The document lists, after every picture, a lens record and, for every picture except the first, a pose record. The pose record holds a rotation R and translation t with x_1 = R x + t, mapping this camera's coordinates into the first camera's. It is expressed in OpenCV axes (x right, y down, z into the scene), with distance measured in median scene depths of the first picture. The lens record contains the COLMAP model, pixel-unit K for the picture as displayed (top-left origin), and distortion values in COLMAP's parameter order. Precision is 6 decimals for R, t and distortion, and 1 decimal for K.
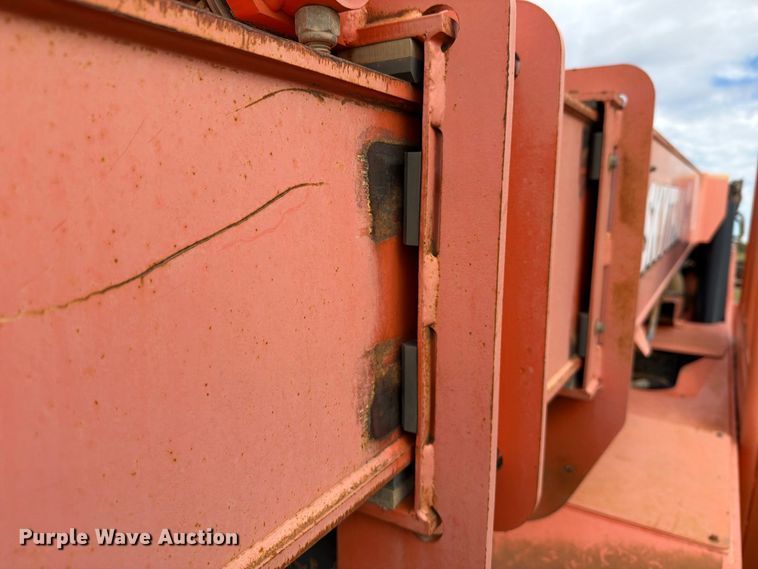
lens RADIAL K [[531.1, 0, 379.0], [0, 531.1, 284.5], [0, 0, 1]] dist [0.082940, -0.124071]
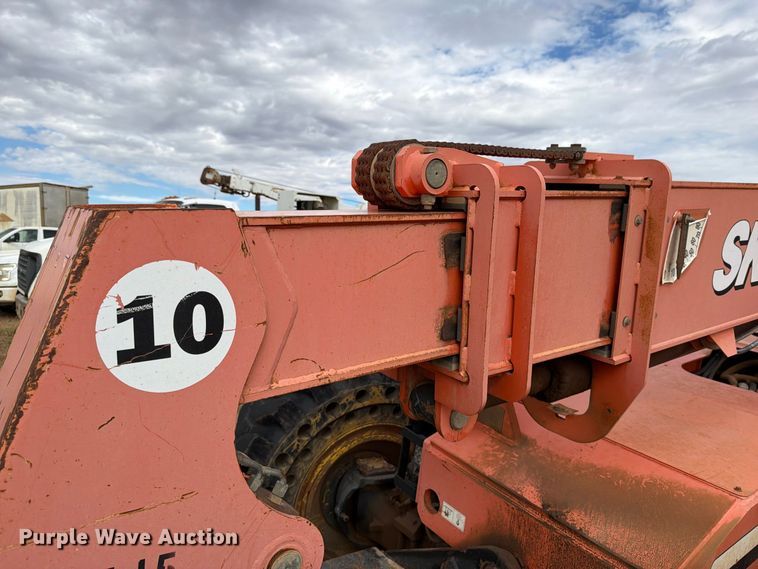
lens RADIAL K [[560.1, 0, 391.2], [0, 560.1, 283.6], [0, 0, 1]] dist [0.039425, -0.034727]
pose [[0.931443, 0.073013, -0.356486, 0.747491], [-0.069603, 0.997323, 0.022405, -0.048104], [0.357168, 0.003944, 0.934032, -1.781480]]
